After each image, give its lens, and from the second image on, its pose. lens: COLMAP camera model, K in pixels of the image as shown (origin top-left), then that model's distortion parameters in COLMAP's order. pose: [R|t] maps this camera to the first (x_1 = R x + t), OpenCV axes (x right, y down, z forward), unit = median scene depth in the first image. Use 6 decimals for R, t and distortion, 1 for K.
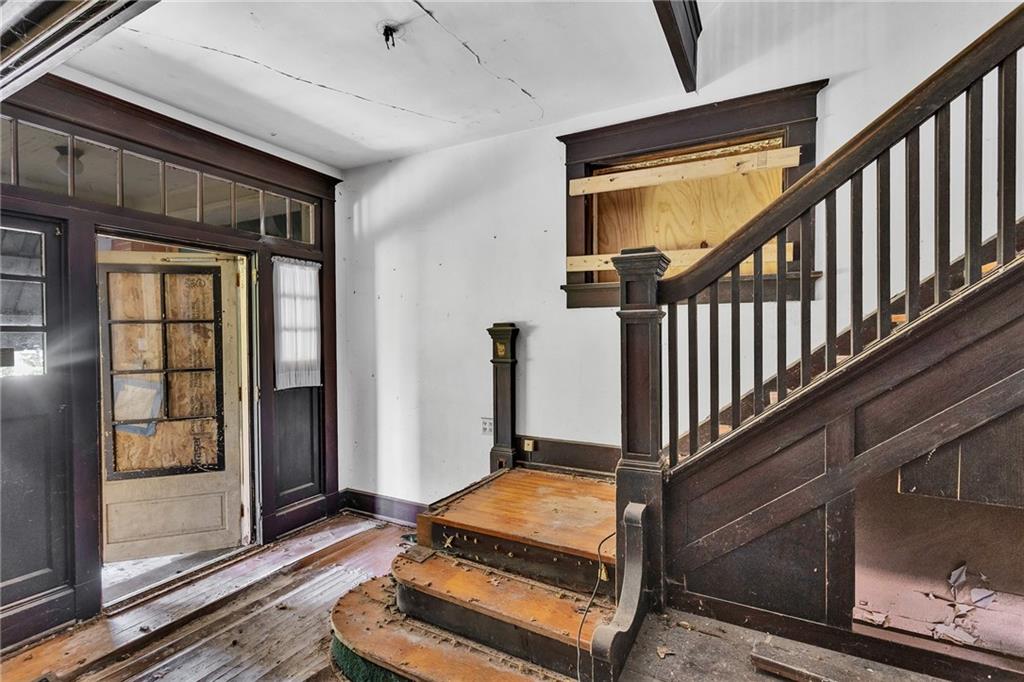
lens RADIAL K [[482.3, 0, 493.6], [0, 482.3, 344.1], [0, 0, 1]] dist [0.000426, 0.000512]
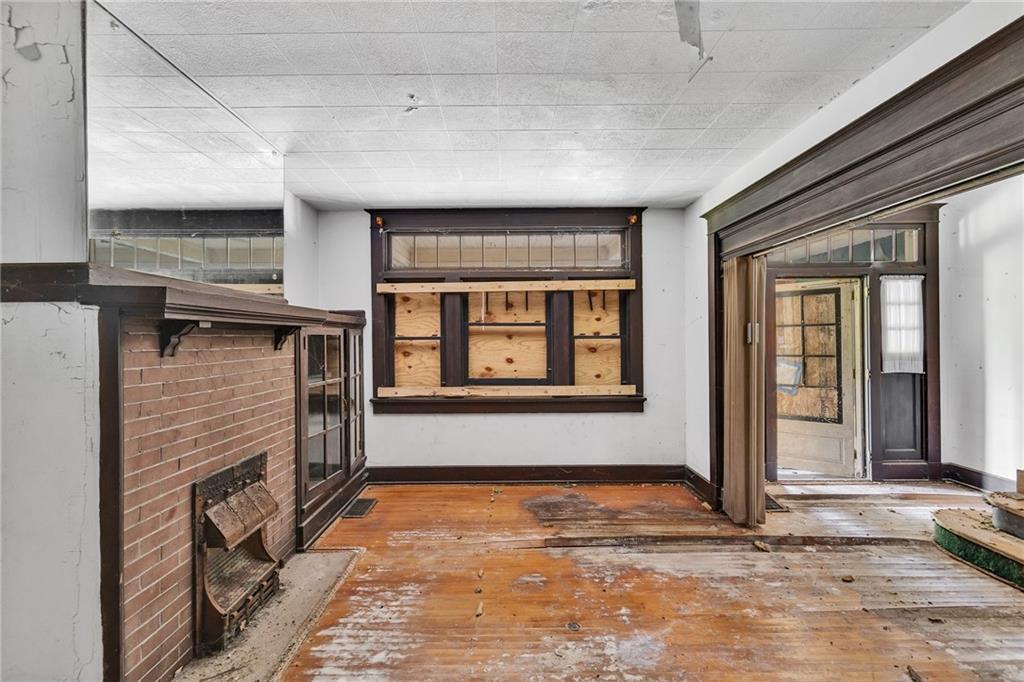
lens RADIAL K [[482.3, 0, 504.5], [0, 482.3, 338.4], [0, 0, 1]] dist [0.000426, 0.000512]
pose [[0.494570, 0.001313, -0.869137, 0.218395], [-0.008677, 0.999956, -0.003427, 0.010972], [0.869094, 0.009236, 0.494560, -0.641099]]
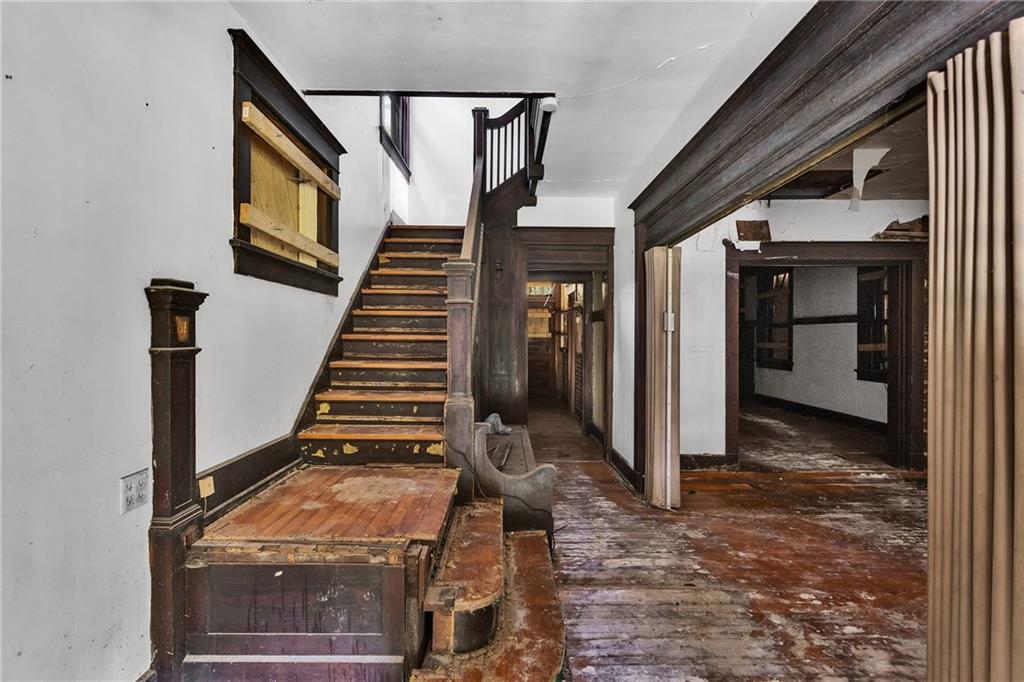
lens RADIAL K [[482.3, 0, 506.8], [0, 482.3, 334.9], [0, 0, 1]] dist [0.000426, 0.000512]
pose [[-0.502337, 0.007482, 0.864639, -0.584567], [0.016432, 0.999865, 0.000894, 0.020152], [-0.864516, 0.014657, -0.502392, 0.875431]]
